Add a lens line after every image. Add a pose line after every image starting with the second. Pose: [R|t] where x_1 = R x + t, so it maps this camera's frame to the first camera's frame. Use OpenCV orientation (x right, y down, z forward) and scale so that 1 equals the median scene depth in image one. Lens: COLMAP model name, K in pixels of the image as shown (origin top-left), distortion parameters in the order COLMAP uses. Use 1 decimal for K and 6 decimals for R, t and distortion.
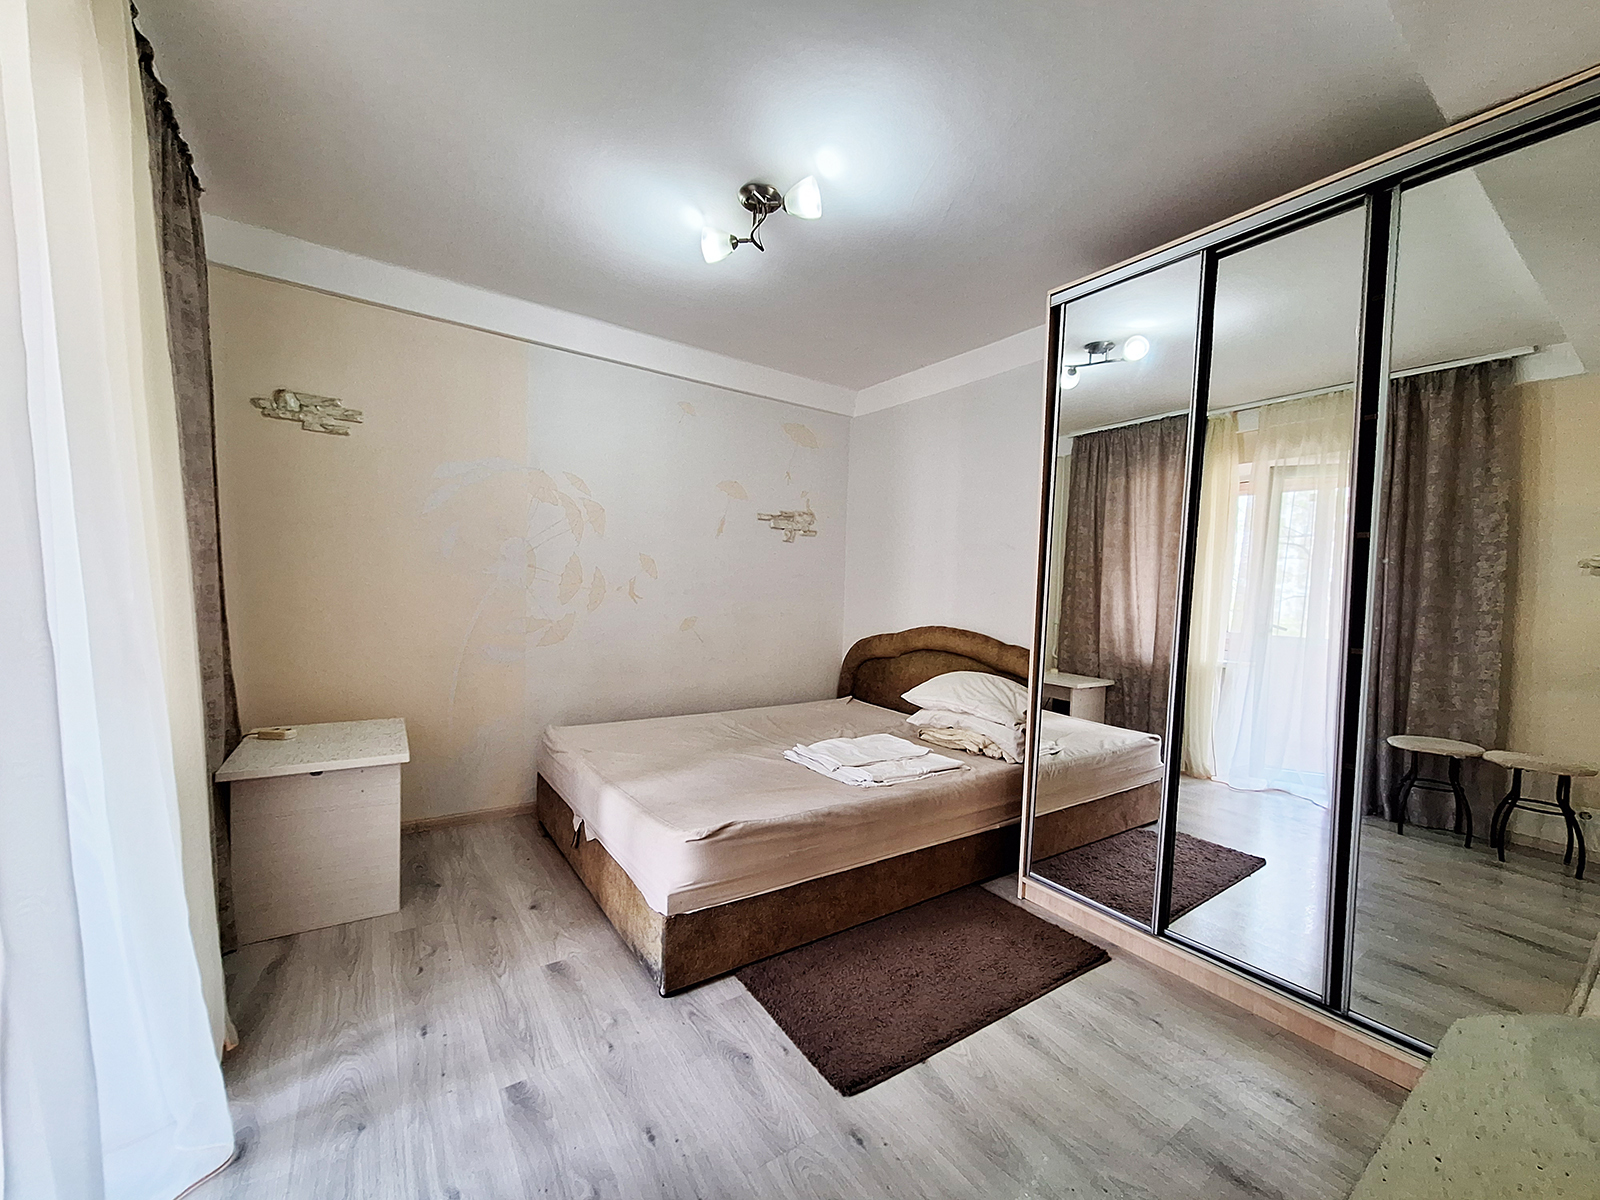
lens RADIAL K [[629.0, 0, 800.0], [0, 629.0, 600.0], [0, 0, 1]] dist [-0.000878, 0.000127]
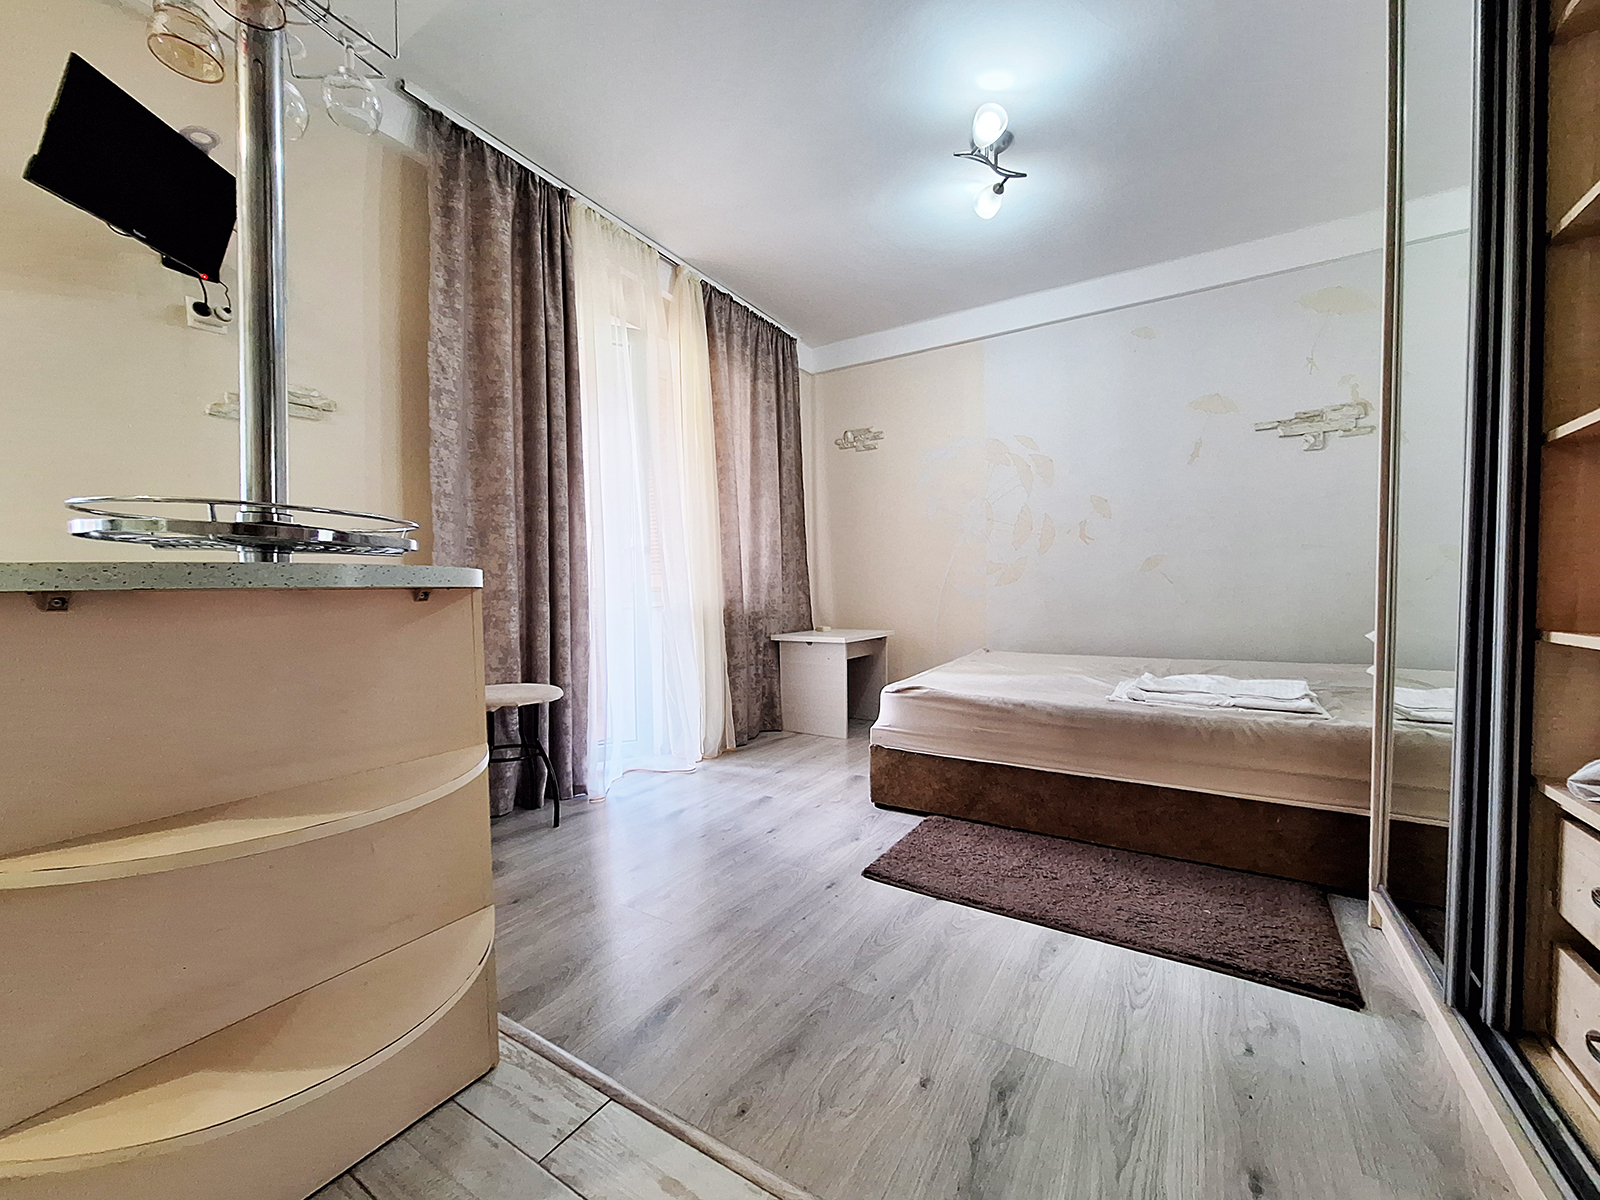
lens RADIAL K [[629.0, 0, 800.0], [0, 629.0, 600.0], [0, 0, 1]] dist [-0.000878, 0.000127]
pose [[0.394999, -0.023285, -0.918386, 0.739414], [0.006835, 0.999726, -0.022408, 0.172396], [0.918656, 0.002574, 0.395050, 0.249701]]
